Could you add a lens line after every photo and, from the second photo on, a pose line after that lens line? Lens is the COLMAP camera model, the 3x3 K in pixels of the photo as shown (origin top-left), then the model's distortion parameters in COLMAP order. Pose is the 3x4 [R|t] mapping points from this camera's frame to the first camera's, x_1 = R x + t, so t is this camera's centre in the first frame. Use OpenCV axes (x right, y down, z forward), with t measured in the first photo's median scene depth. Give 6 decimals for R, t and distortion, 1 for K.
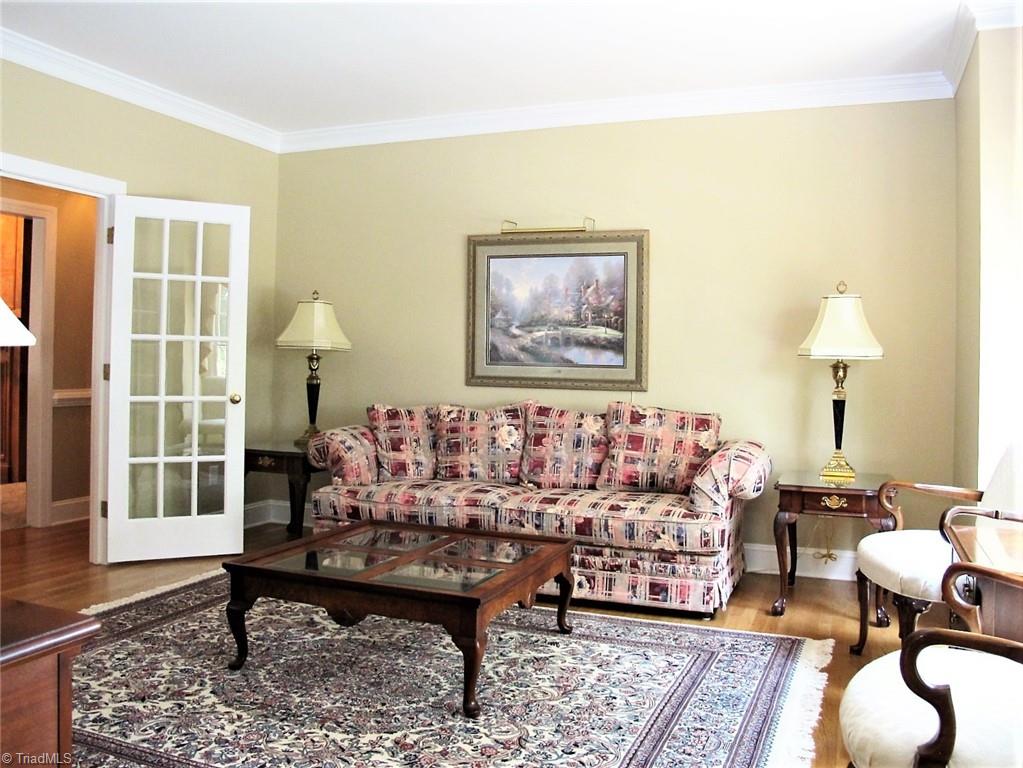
lens RADIAL K [[861.7, 0, 501.3], [0, 861.7, 348.1], [0, 0, 1]] dist [-0.153665, 0.122332]
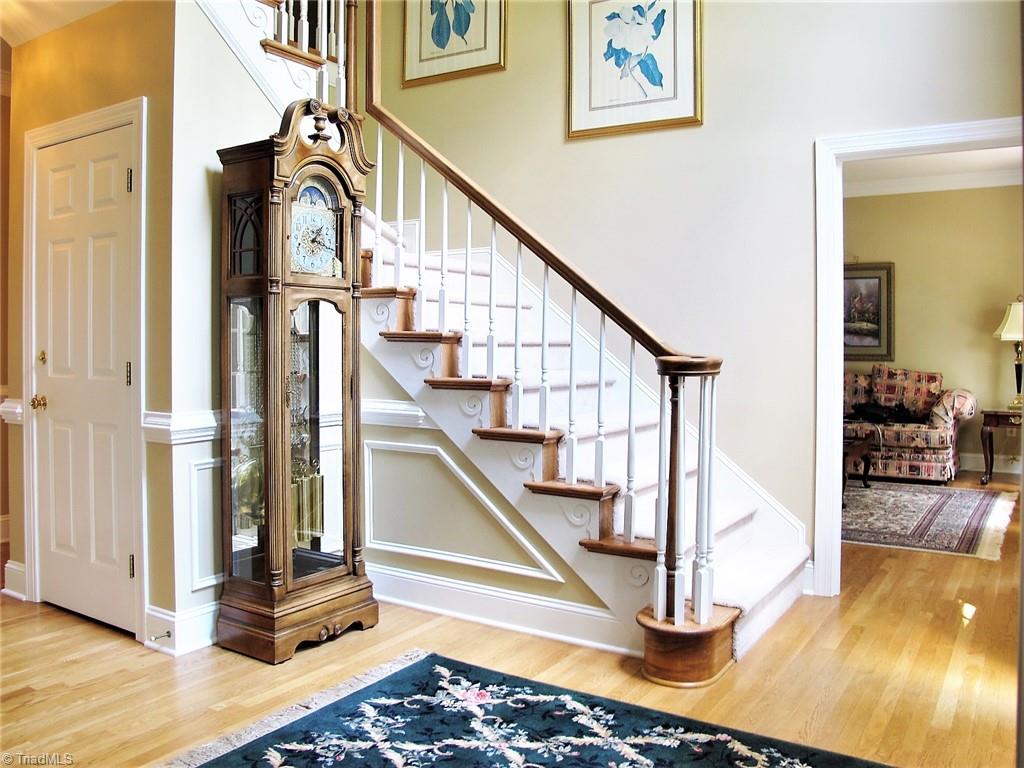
lens RADIAL K [[862.6, 0, 501.7], [0, 862.6, 348.1], [0, 0, 1]] dist [-0.153665, 0.122332]
pose [[0.984142, -0.013009, -0.176907, -0.353600], [0.016108, 0.999741, 0.016090, -0.015739], [0.176651, -0.018685, 0.984096, -0.881748]]
